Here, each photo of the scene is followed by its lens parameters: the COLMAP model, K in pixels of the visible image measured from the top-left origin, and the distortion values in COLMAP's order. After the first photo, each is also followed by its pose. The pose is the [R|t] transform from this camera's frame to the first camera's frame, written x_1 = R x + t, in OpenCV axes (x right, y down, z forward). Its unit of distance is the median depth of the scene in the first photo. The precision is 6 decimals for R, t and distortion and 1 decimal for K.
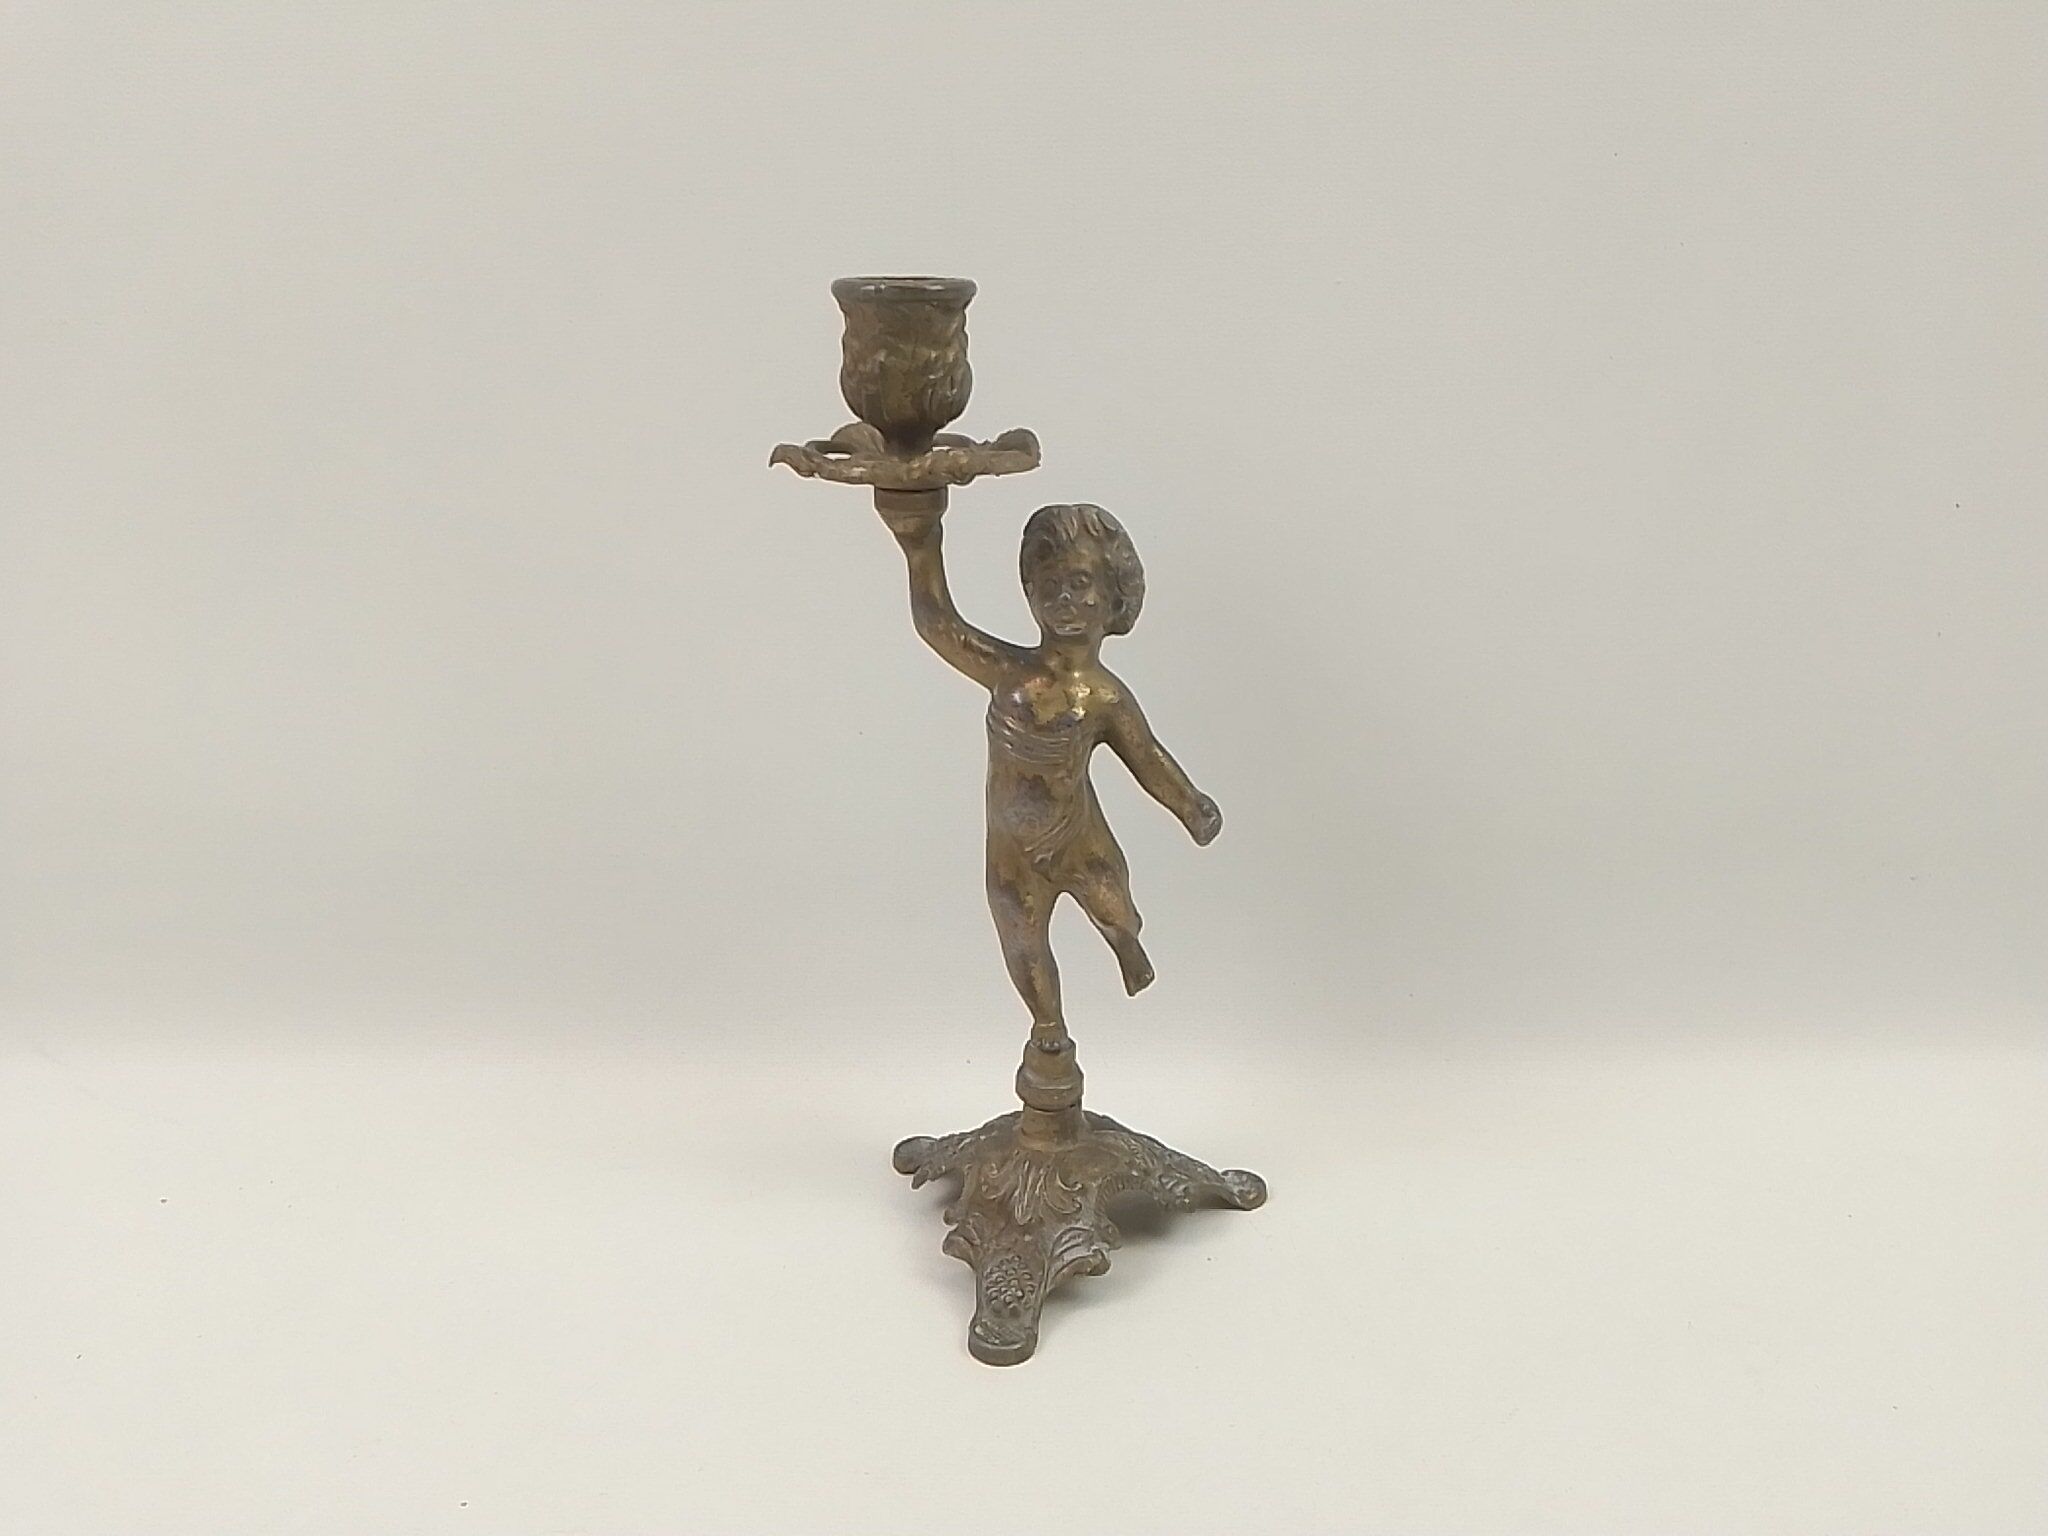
lens RADIAL K [[1635.0, 0, 1024.0], [0, 1635.0, 768.0], [0, 0, 1]] dist [0.183825, -0.673772]
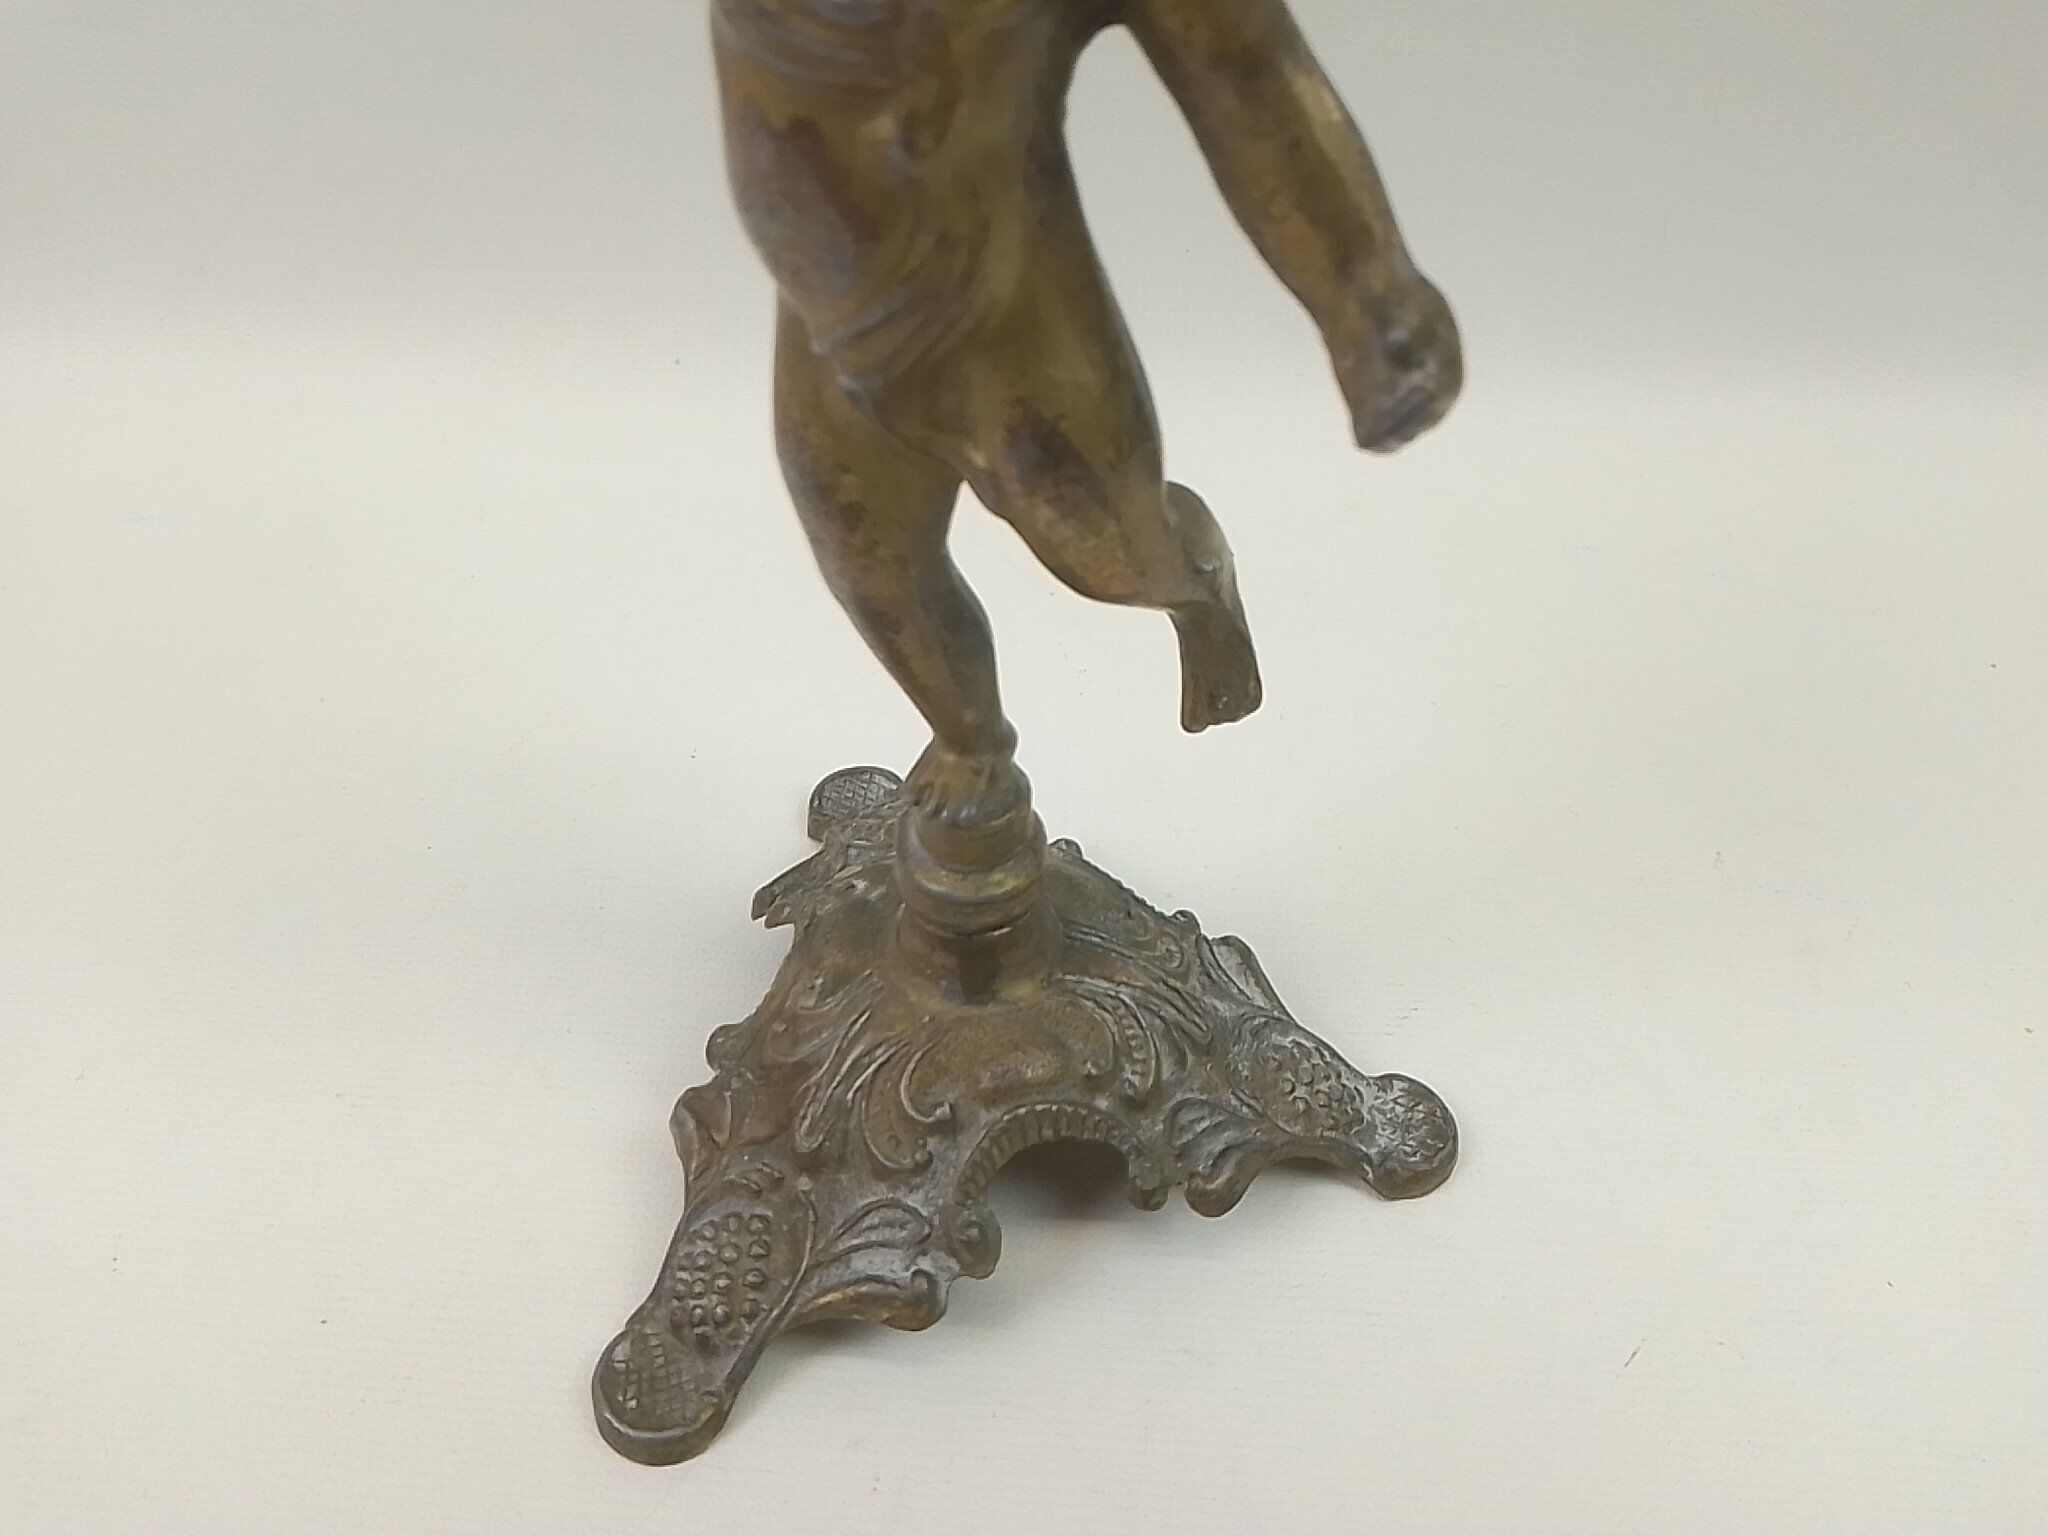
lens RADIAL K [[1635.0, 0, 1024.0], [0, 1635.0, 768.0], [0, 0, 1]] dist [0.183825, -0.673772]
pose [[0.906984, 0.298982, -0.296631, 0.159586], [-0.125605, 0.864280, 0.487077, -0.042603], [0.402000, -0.404512, 0.821441, 0.708417]]
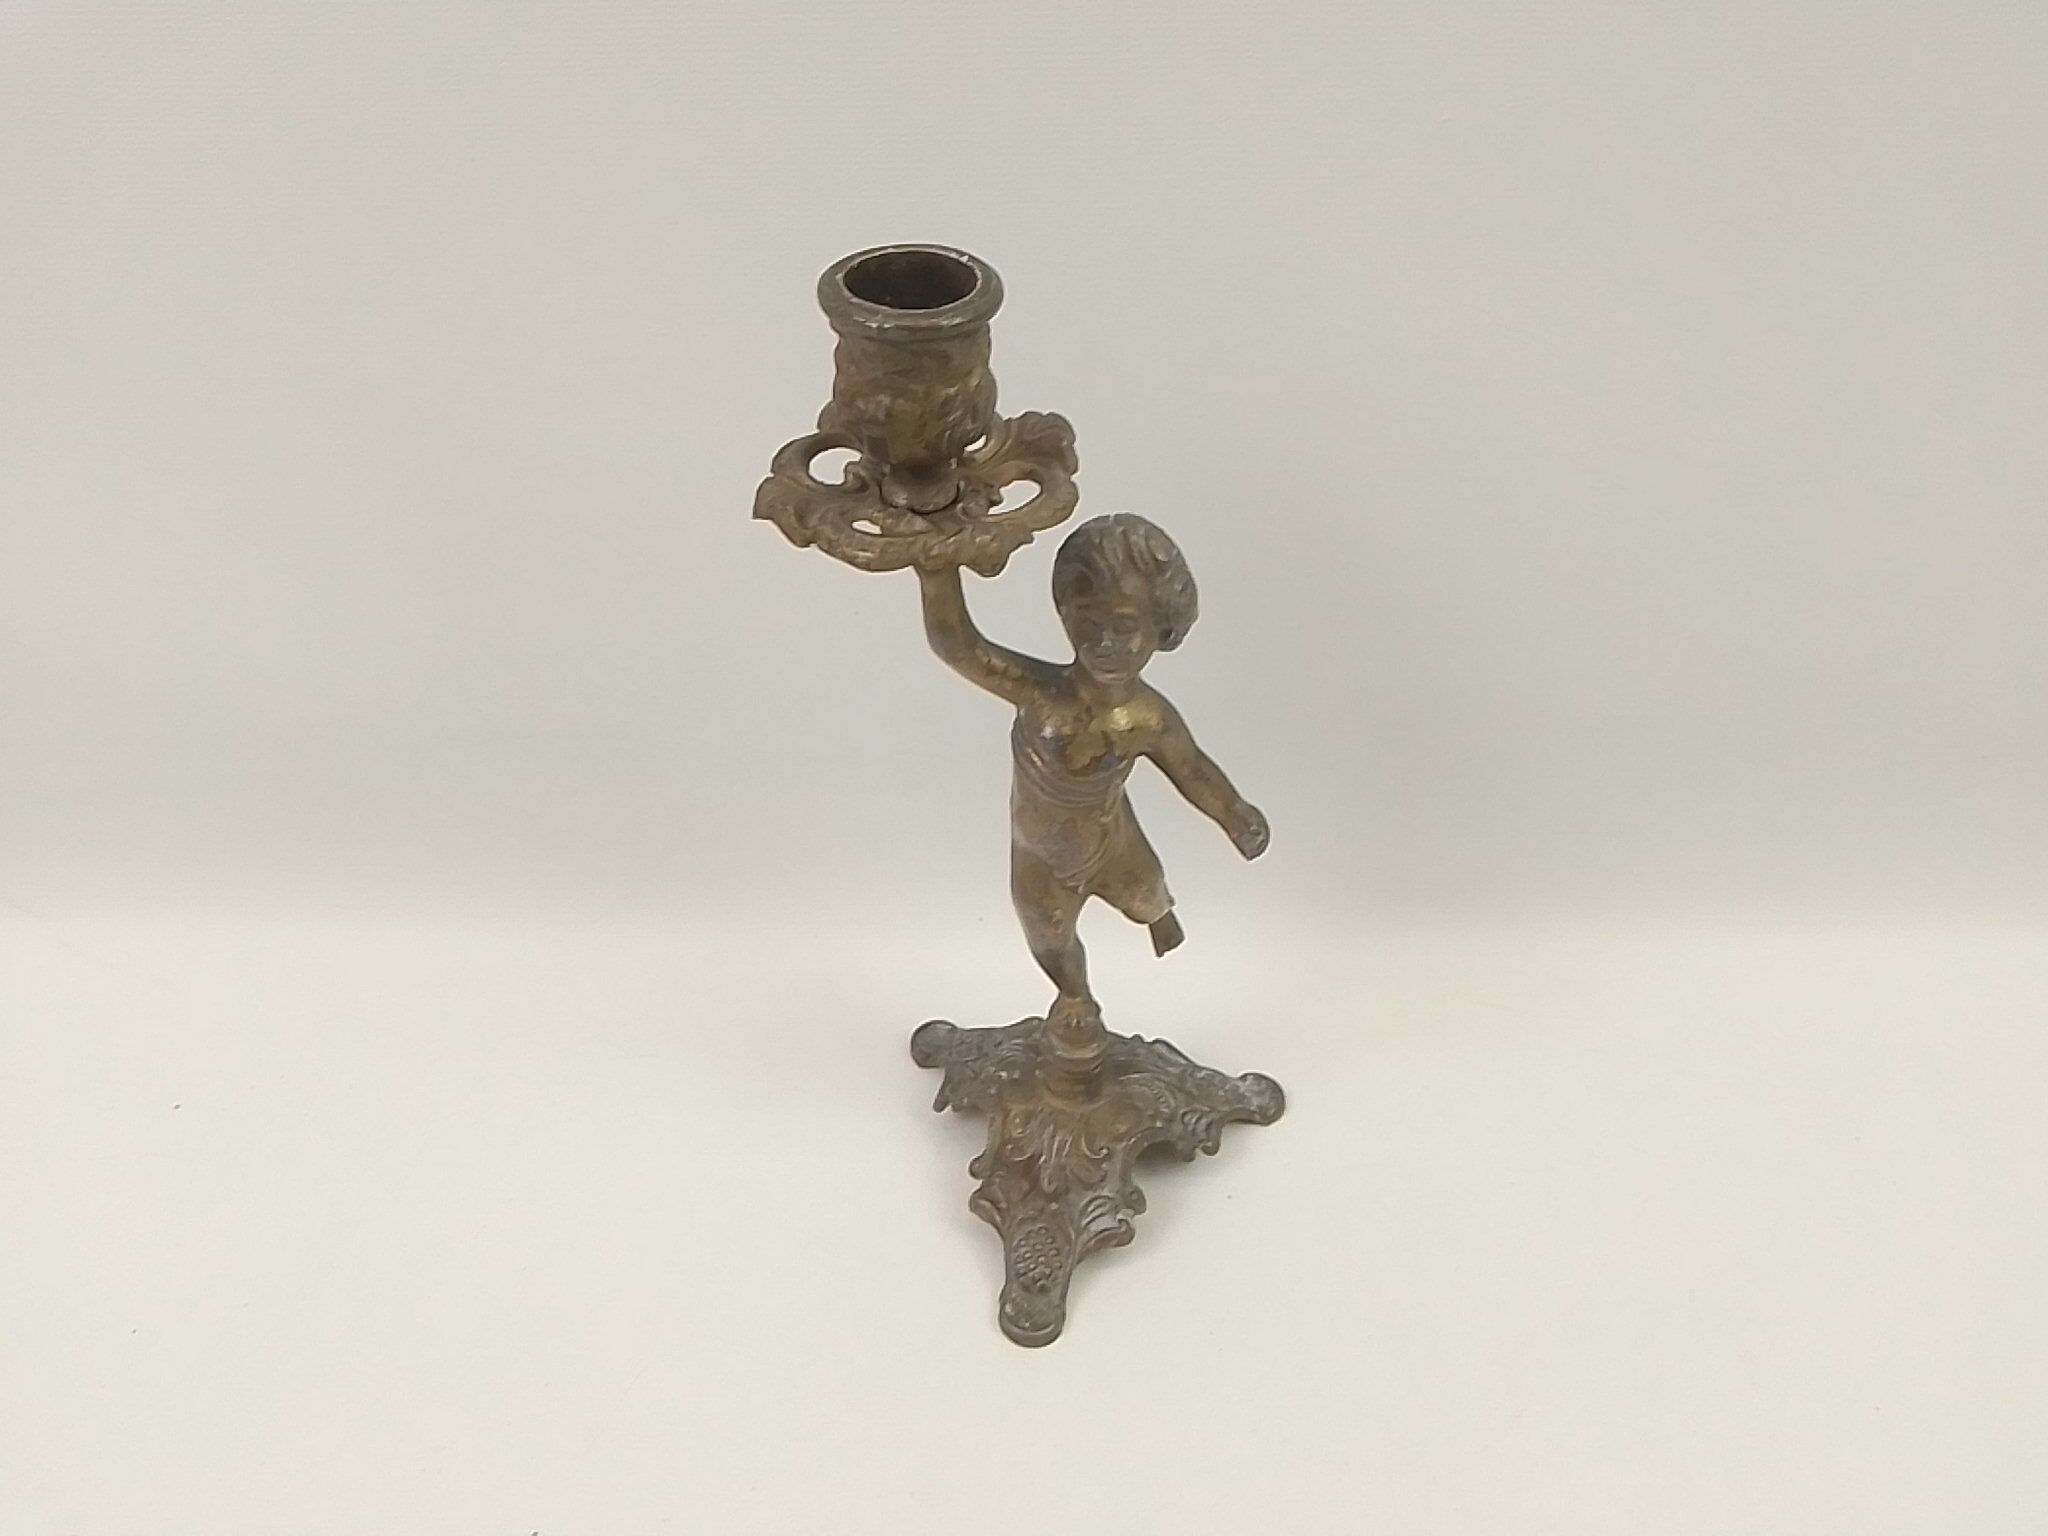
lens RADIAL K [[1635.0, 0, 1024.0], [0, 1635.0, 768.0], [0, 0, 1]] dist [0.183825, -0.673772]
pose [[0.999718, -0.010169, 0.021482, -0.035544], [0.001016, 0.921310, 0.388827, -0.359914], [-0.023746, -0.388695, 0.921060, 0.177365]]
